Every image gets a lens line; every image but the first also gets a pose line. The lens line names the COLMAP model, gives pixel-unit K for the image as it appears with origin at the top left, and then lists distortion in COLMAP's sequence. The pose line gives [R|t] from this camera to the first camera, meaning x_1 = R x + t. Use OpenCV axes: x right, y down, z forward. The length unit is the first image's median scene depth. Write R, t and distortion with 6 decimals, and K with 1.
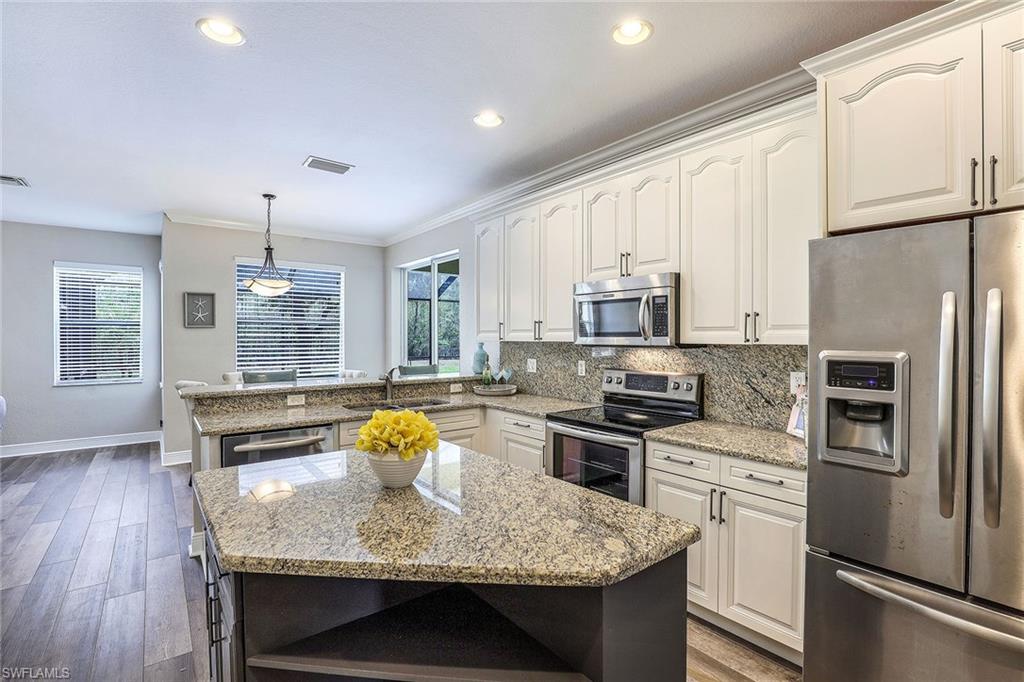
lens RADIAL K [[474.4, 0, 514.6], [0, 474.4, 338.5], [0, 0, 1]] dist [-0.032792, 0.003337]
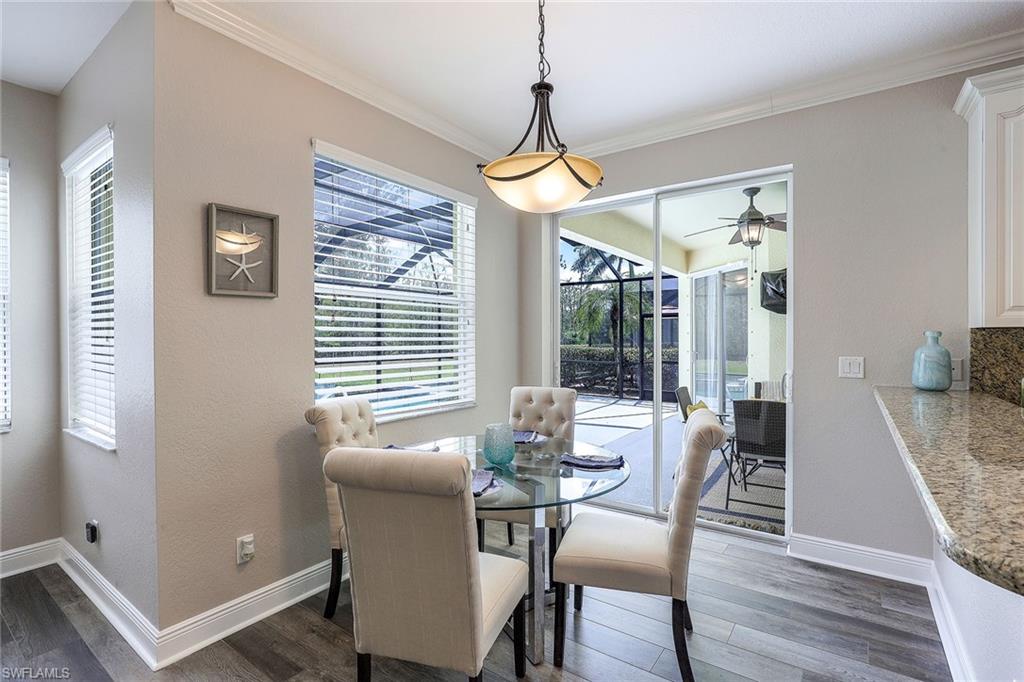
lens RADIAL K [[474.4, 0, 516.3], [0, 474.4, 341.5], [0, 0, 1]] dist [-0.032792, 0.003337]
pose [[0.961278, -0.006088, 0.275515, -0.557146], [0.001749, 0.999871, 0.015991, 0.008931], [-0.275577, -0.014890, 0.961164, 0.543667]]
